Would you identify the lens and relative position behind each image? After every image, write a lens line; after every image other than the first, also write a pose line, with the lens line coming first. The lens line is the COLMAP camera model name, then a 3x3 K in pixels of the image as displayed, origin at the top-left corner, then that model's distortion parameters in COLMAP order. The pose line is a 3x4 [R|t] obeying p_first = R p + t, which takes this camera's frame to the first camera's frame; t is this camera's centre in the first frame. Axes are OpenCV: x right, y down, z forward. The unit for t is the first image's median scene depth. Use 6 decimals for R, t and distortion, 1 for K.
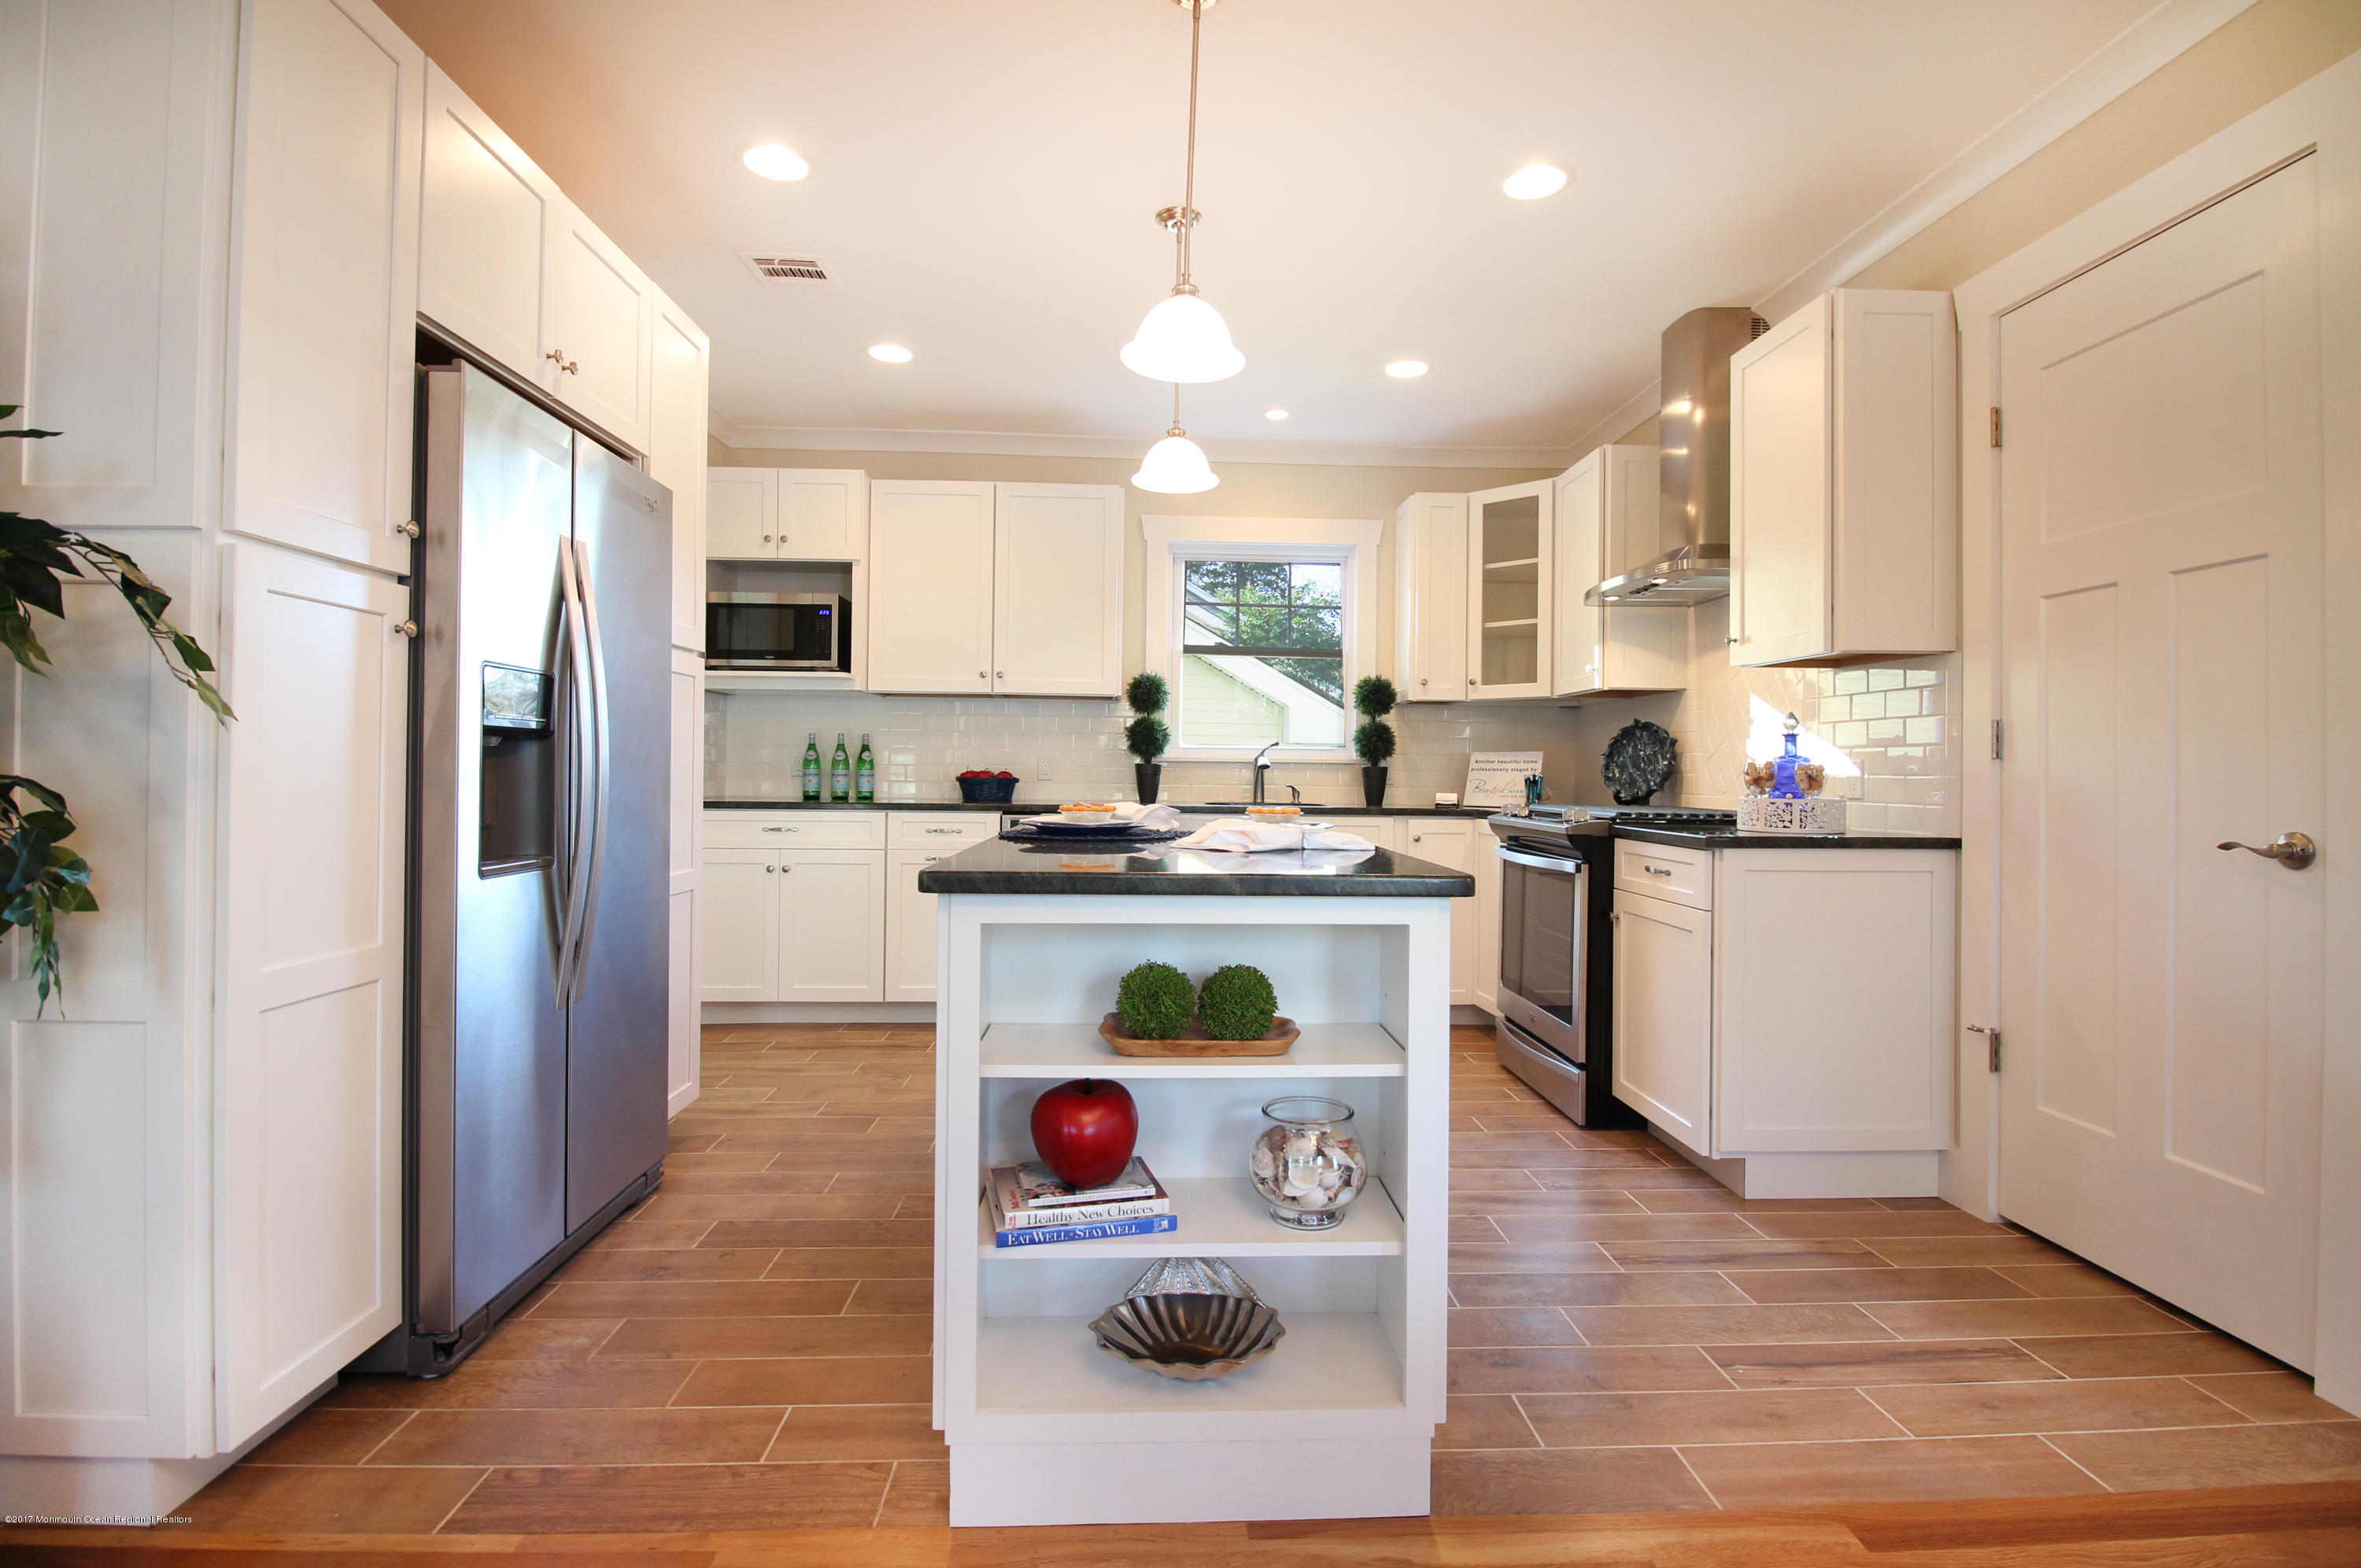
lens RADIAL K [[1139.9, 0, 1204.4], [0, 1139.9, 771.6], [0, 0, 1]] dist [-0.008765, -0.006079]
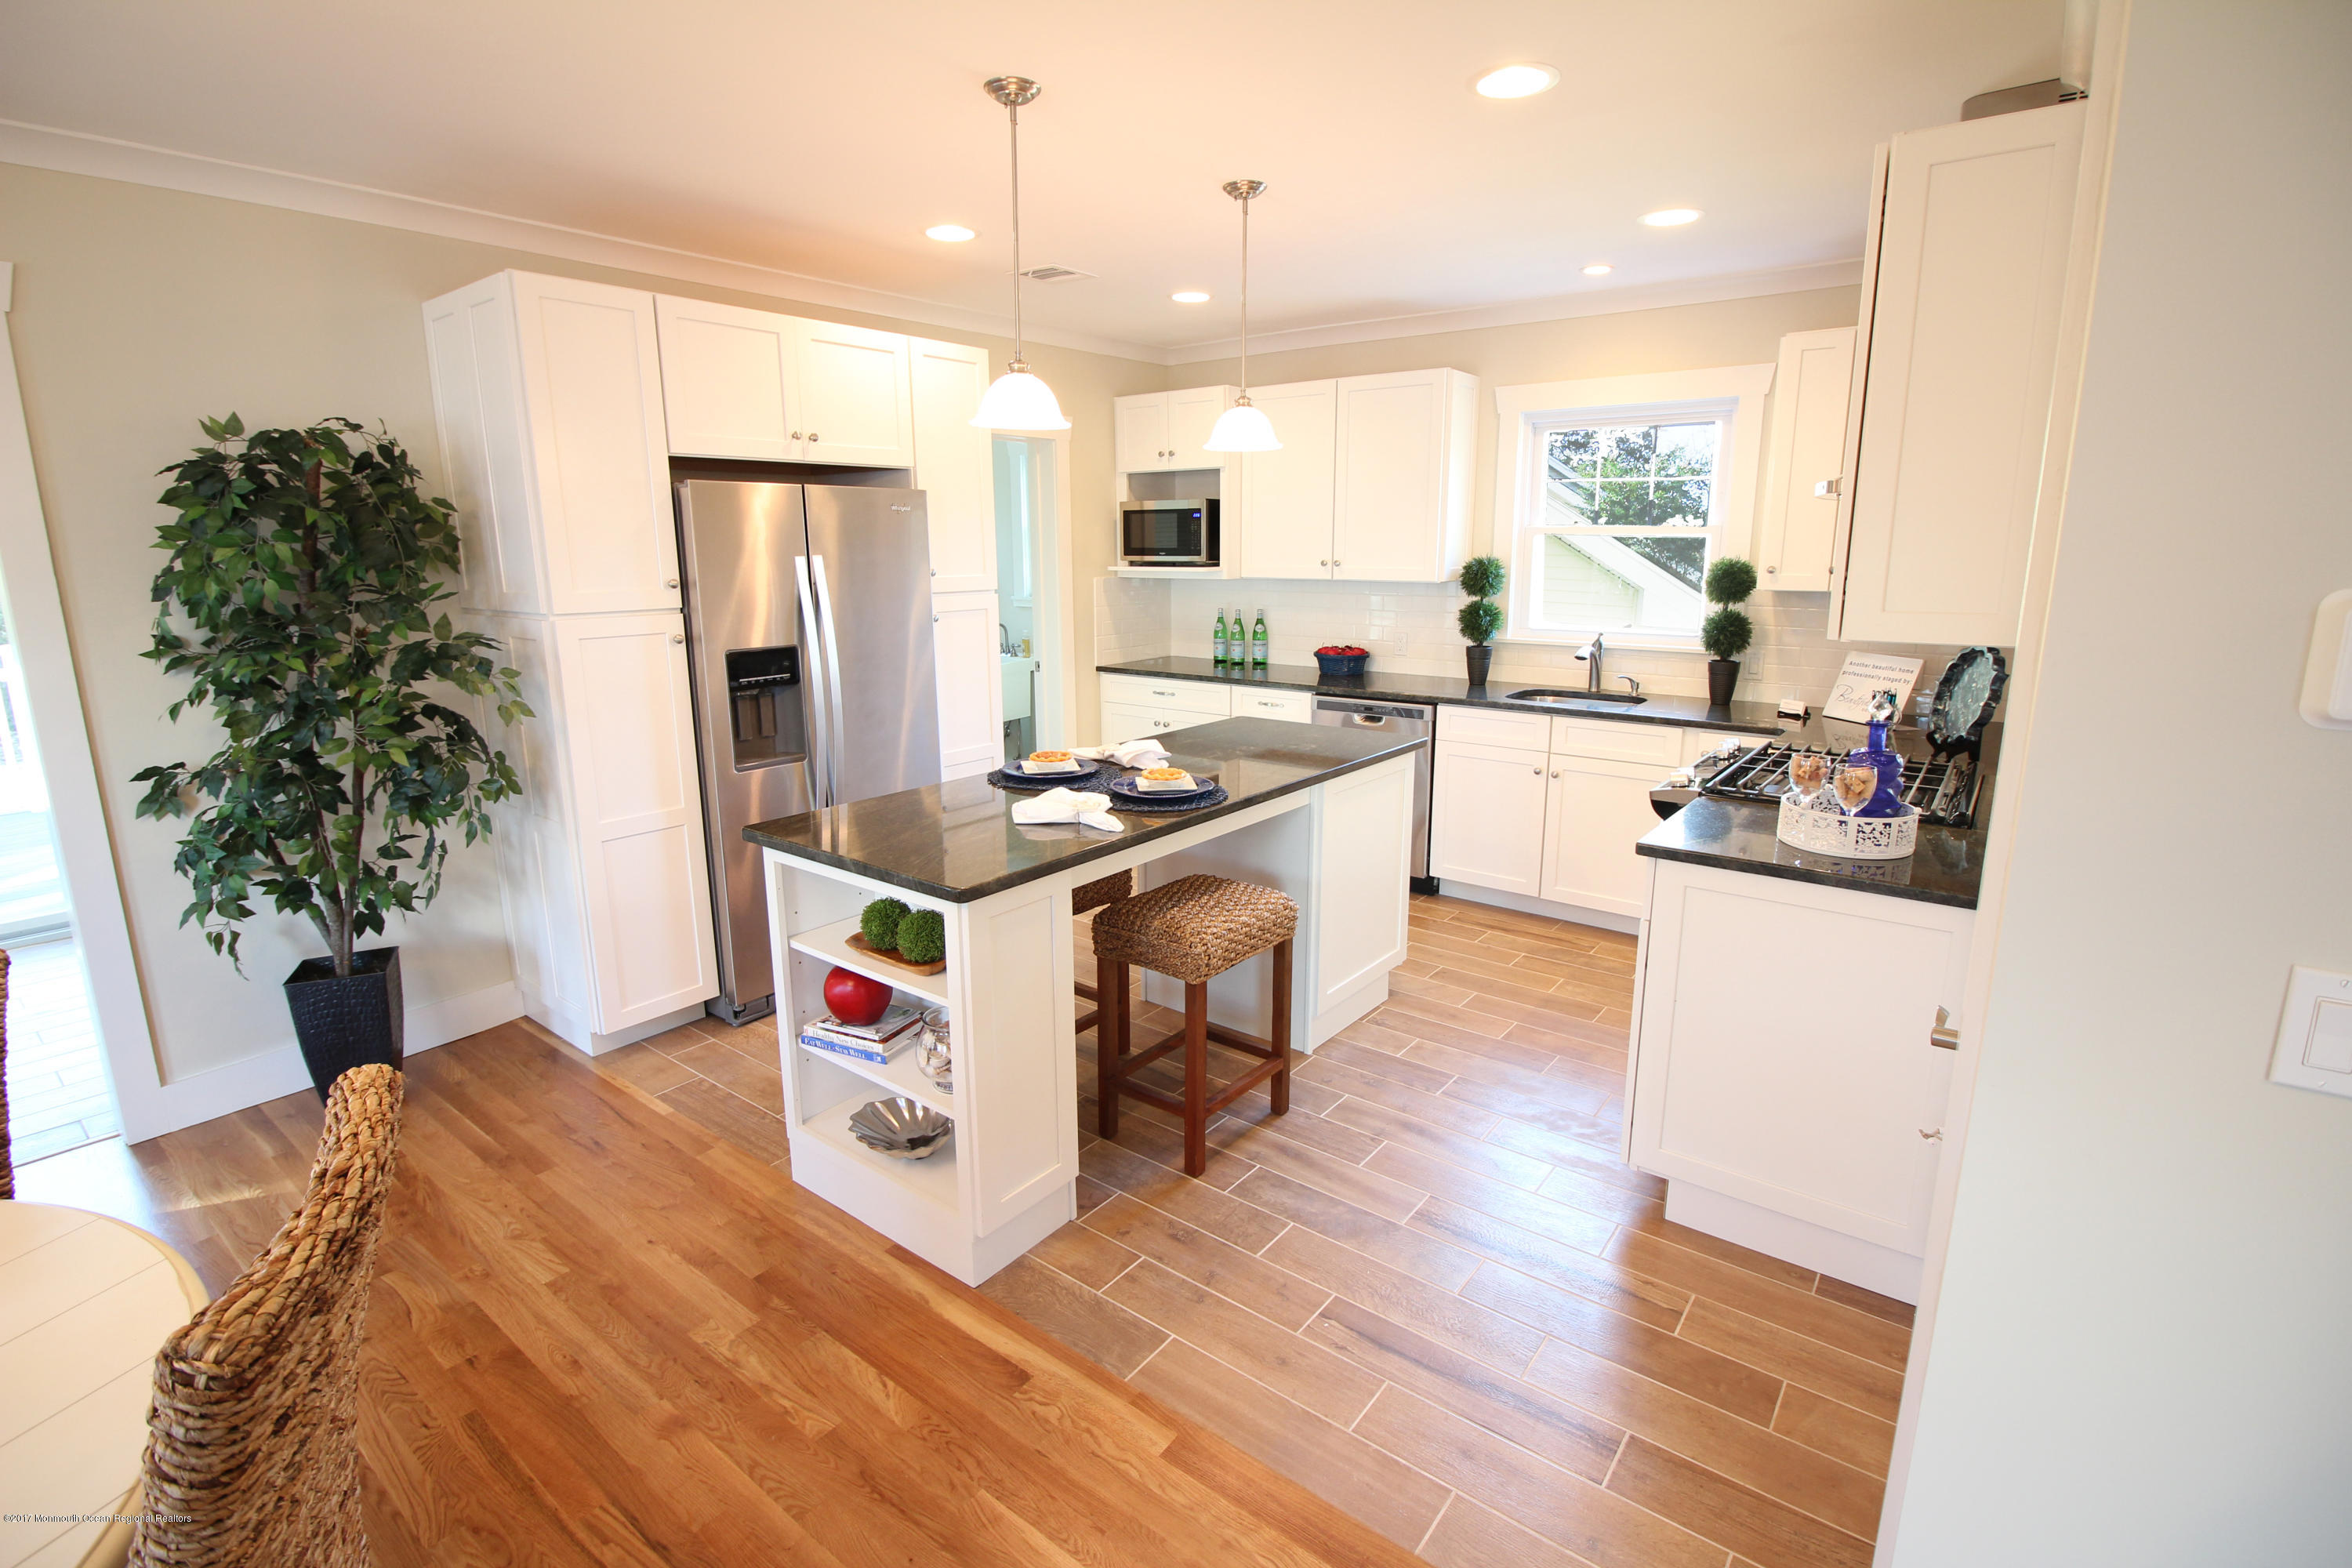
lens RADIAL K [[1135.7, 0, 1184.8], [0, 1135.7, 784.7], [0, 0, 1]] dist [-0.008765, -0.006079]
pose [[0.749455, 0.129876, -0.649191, 0.452511], [0.012436, 0.977635, 0.209941, -0.108827], [0.661938, -0.165415, 0.731078, 0.066804]]
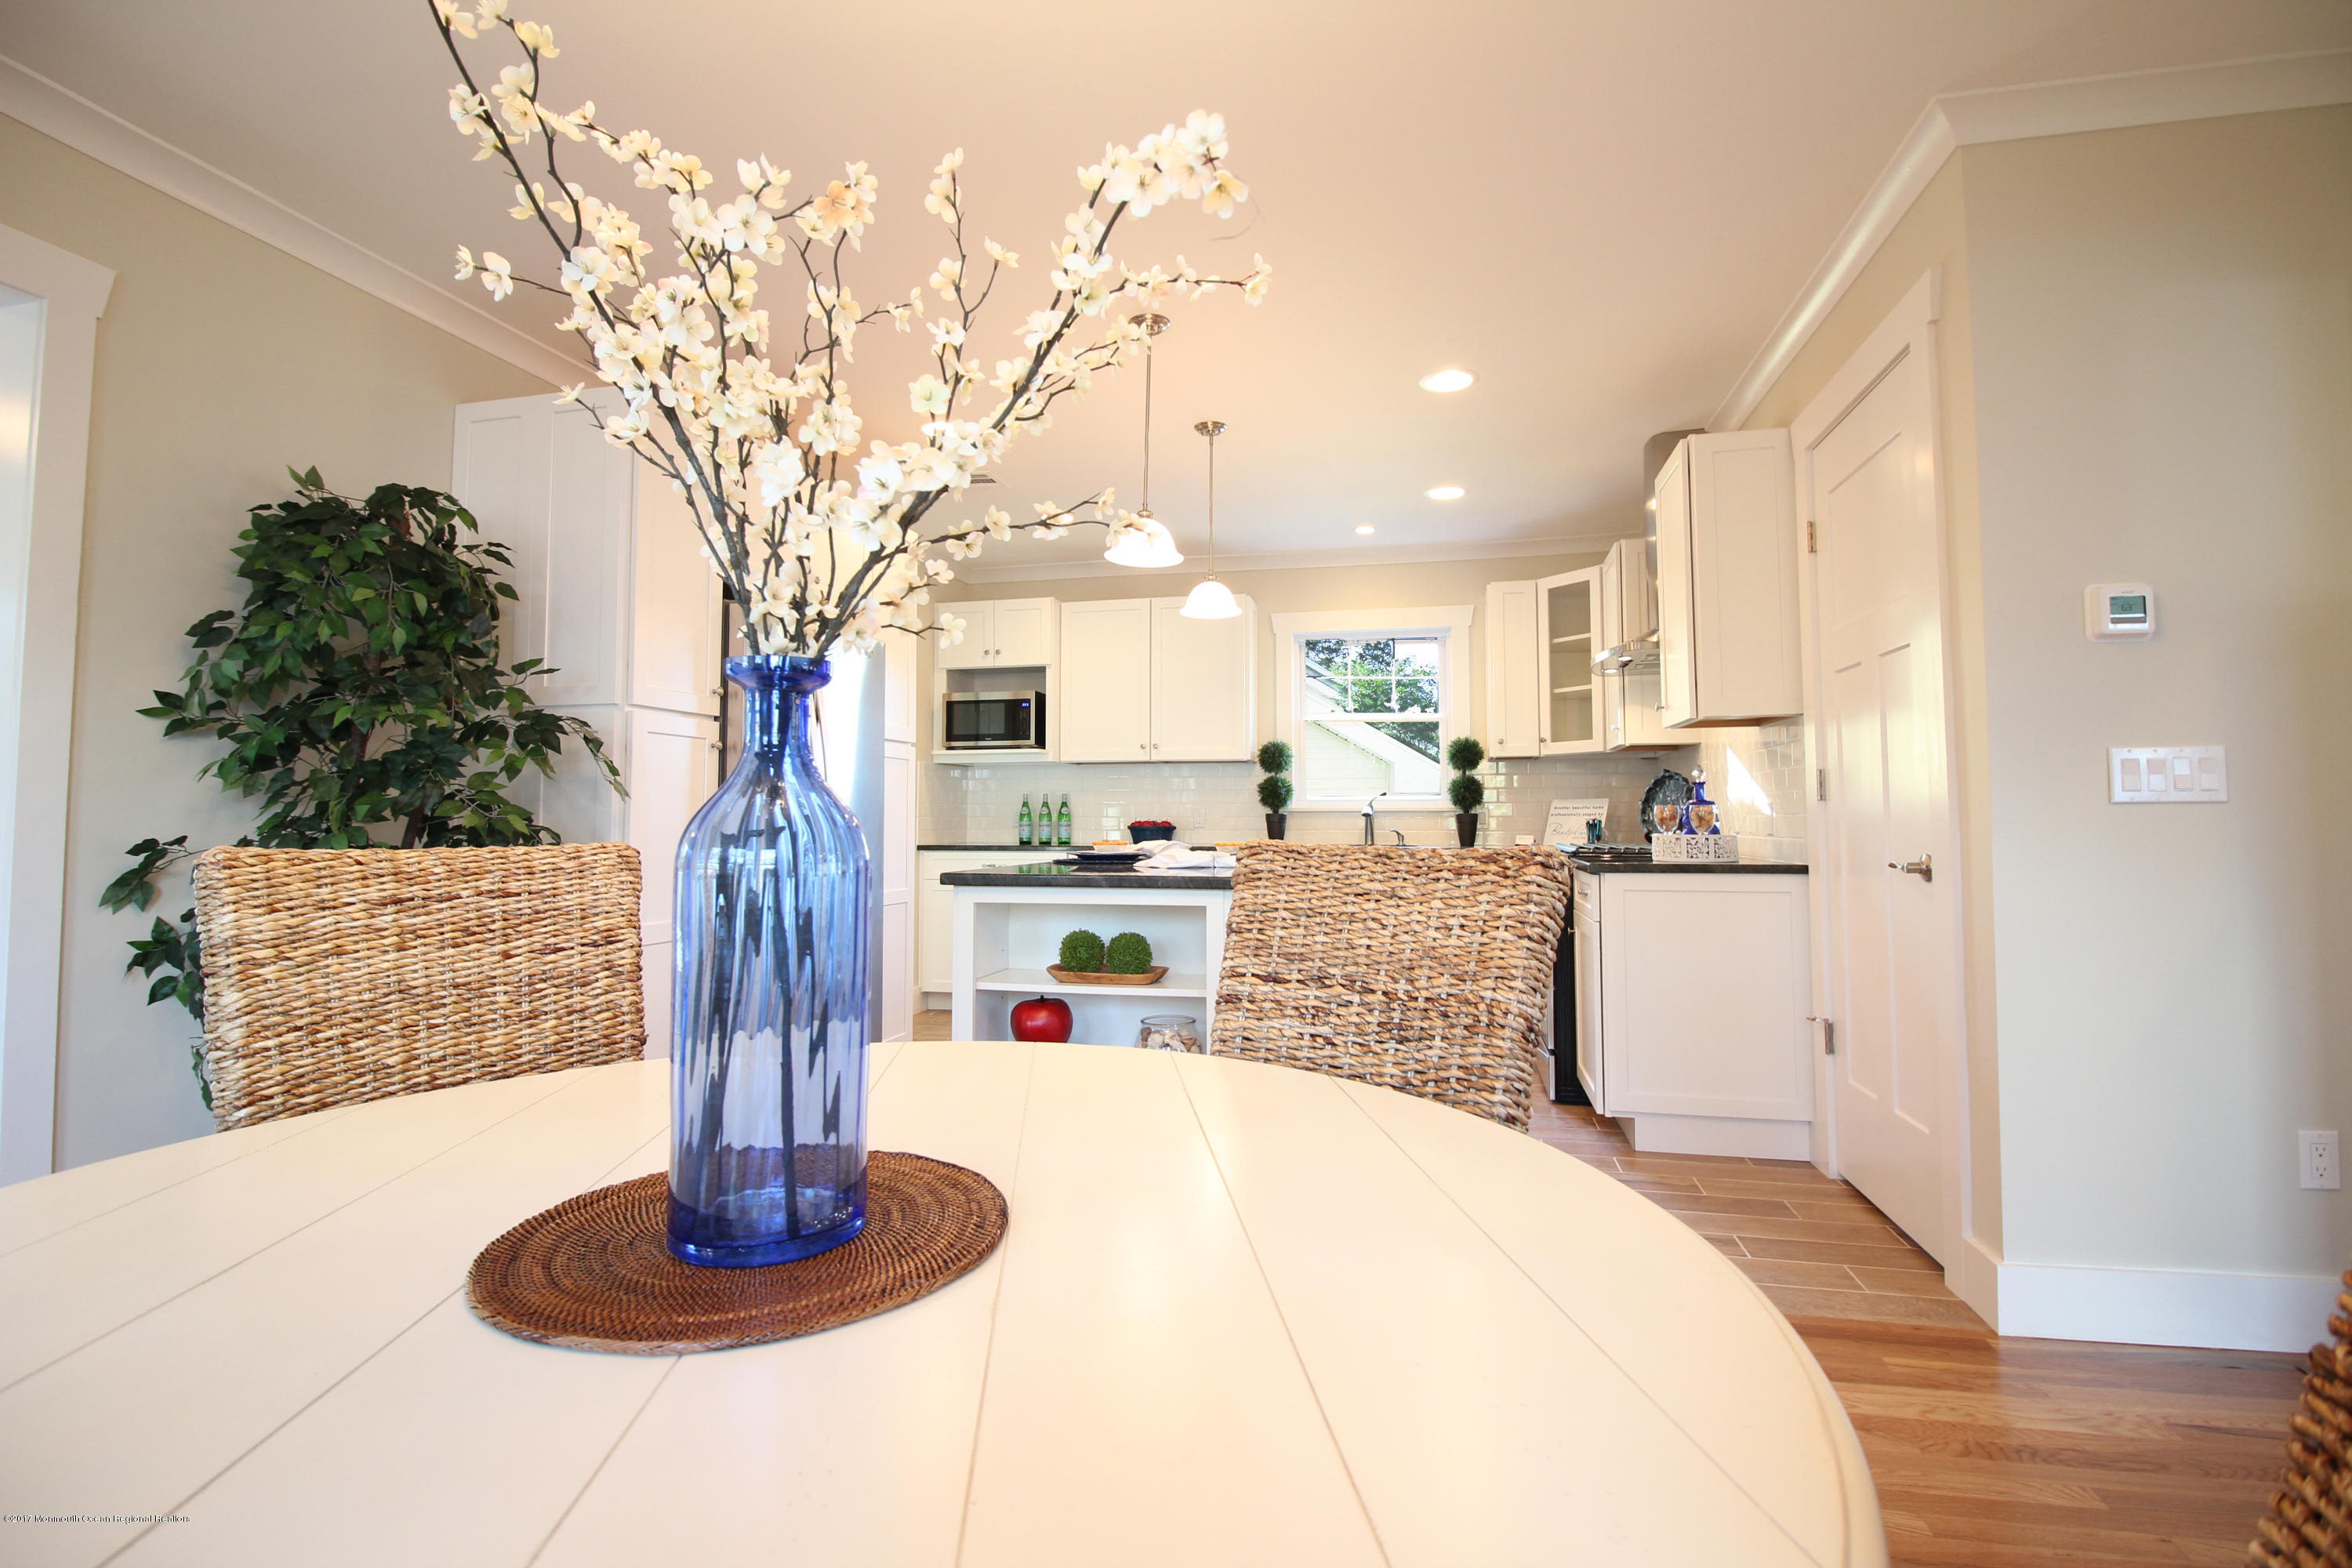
lens RADIAL K [[1135.7, 0, 1207.8], [0, 1135.7, 767.4], [0, 0, 1]] dist [-0.008765, -0.006079]
pose [[0.962874, -0.024893, -0.268800, 0.224784], [0.011890, 0.998684, -0.049896, 0.003959], [0.269688, 0.044848, 0.961903, -0.222643]]
